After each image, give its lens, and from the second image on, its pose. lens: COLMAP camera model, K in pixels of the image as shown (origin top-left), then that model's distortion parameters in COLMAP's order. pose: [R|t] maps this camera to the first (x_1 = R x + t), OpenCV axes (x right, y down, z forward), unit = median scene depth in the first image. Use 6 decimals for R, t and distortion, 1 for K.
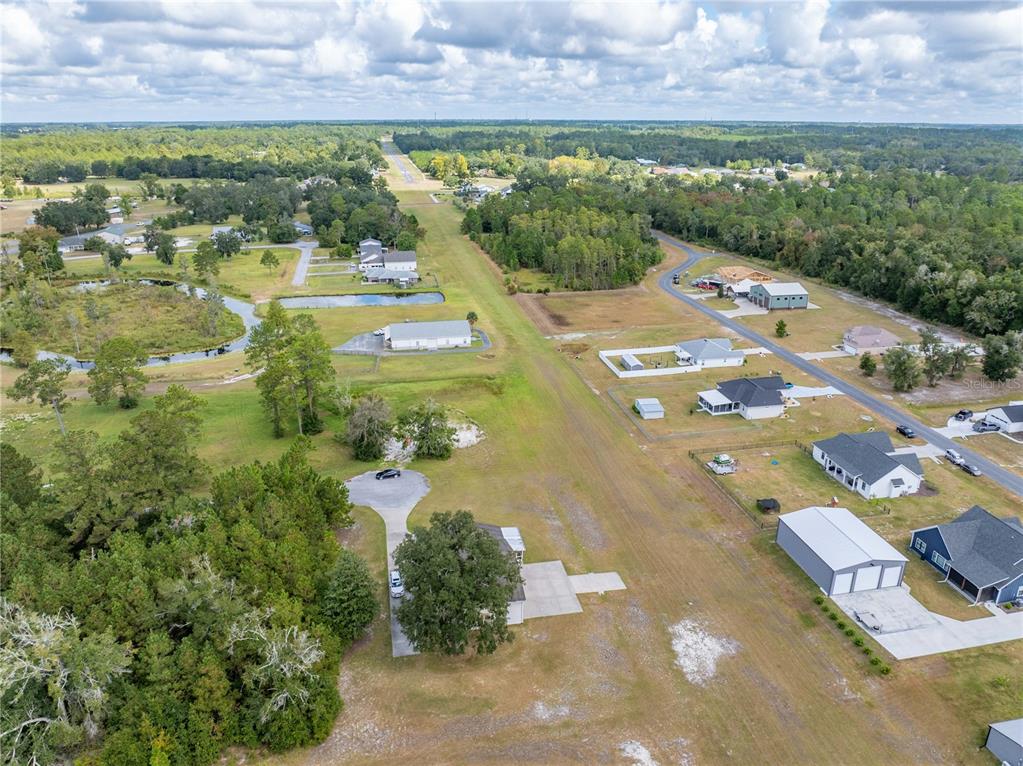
lens RADIAL K [[716.4, 0, 511.5], [0, 716.4, 383.0], [0, 0, 1]] dist [-0.035953, 0.000617]
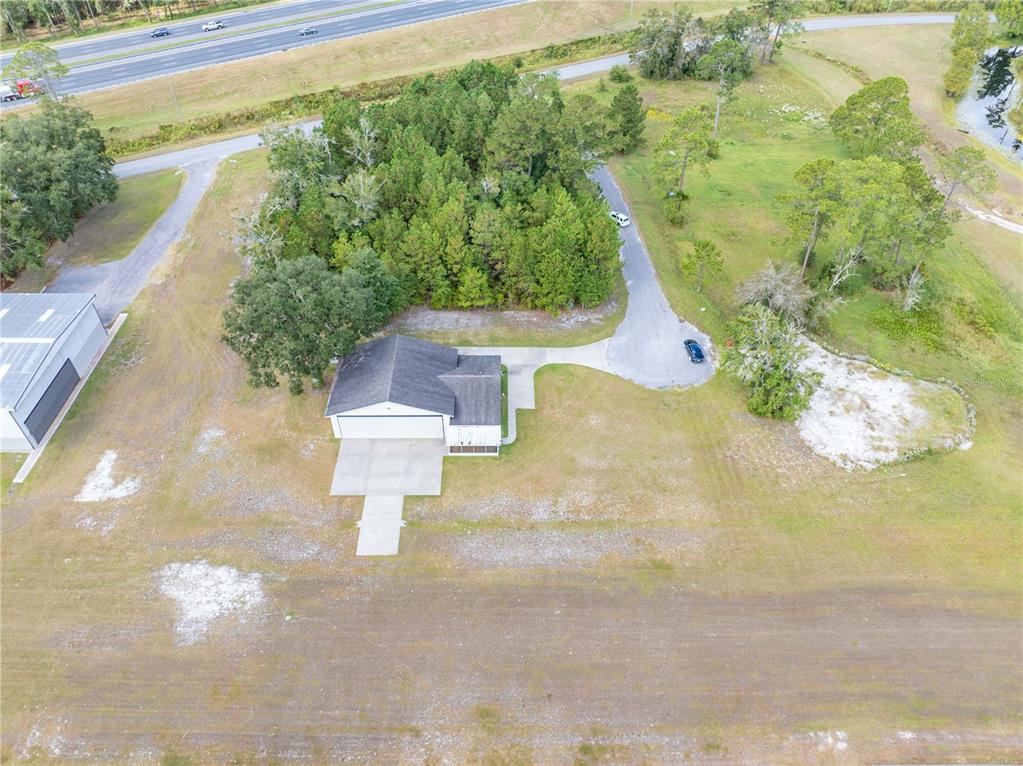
lens RADIAL K [[716.4, 0, 511.5], [0, 716.4, 383.0], [0, 0, 1]] dist [-0.035953, 0.000617]
pose [[-0.184341, 0.668750, -0.720272, 0.610110], [-0.340058, 0.644174, 0.685128, -0.427761], [0.922160, 0.371231, 0.108666, 1.134942]]
